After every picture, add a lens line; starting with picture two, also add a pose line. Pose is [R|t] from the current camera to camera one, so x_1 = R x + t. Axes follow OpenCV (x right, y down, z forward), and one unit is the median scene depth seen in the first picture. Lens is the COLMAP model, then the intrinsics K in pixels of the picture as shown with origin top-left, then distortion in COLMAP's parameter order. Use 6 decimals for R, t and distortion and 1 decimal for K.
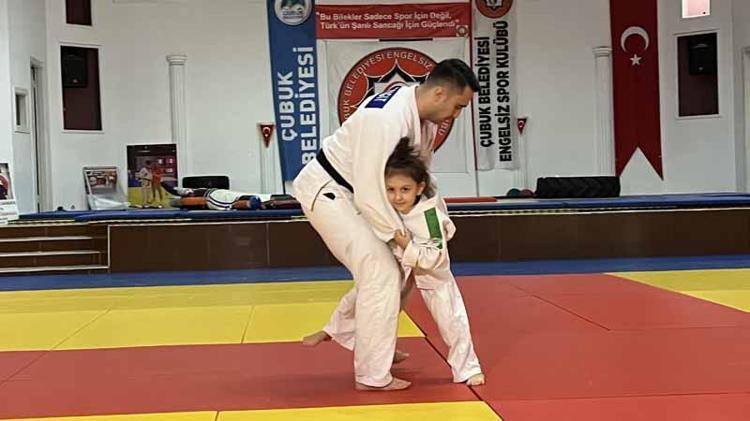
lens RADIAL K [[1222.4, 0, 365.7], [0, 1222.4, 222.1], [0, 0, 1]] dist [0.104861, 0.000000]
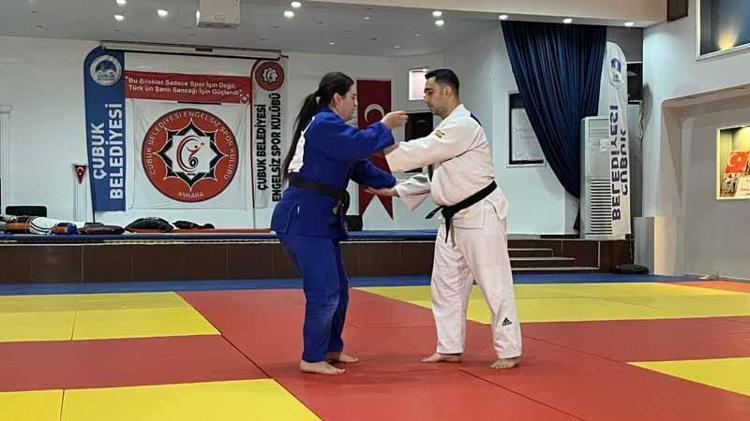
lens RADIAL K [[973.9, 0, 393.6], [0, 973.9, 222.0], [0, 0, 1]] dist [0.109876, 0.000000]
pose [[0.971150, 0.026141, 0.237031, -0.009124], [-0.019602, 0.999361, -0.029899, 0.000415], [-0.237661, 0.024390, 0.971042, -0.027475]]
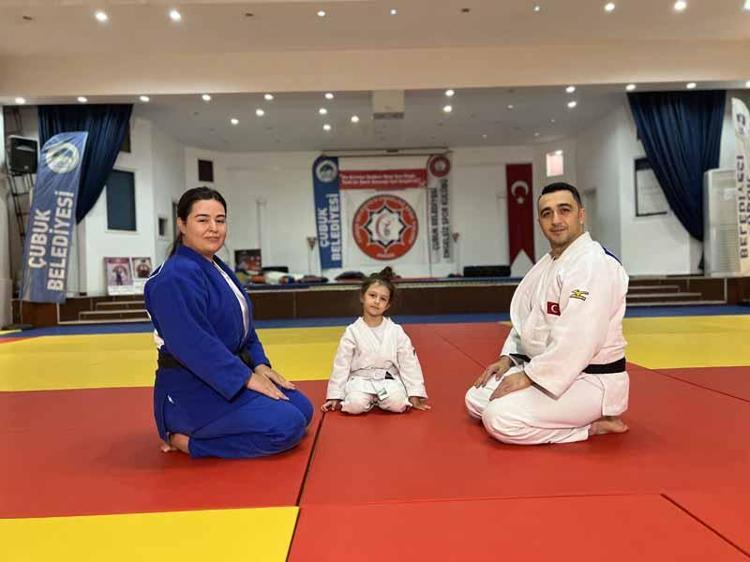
lens RADIAL K [[567.2, 0, 376.8], [0, 567.2, 290.2], [0, 0, 1]] dist [0.059116, -0.053983]
pose [[0.999335, -0.001886, -0.036408, 0.043700], [0.001493, 0.999940, -0.010836, 0.005931], [0.036426, 0.010774, 0.999278, 0.179961]]
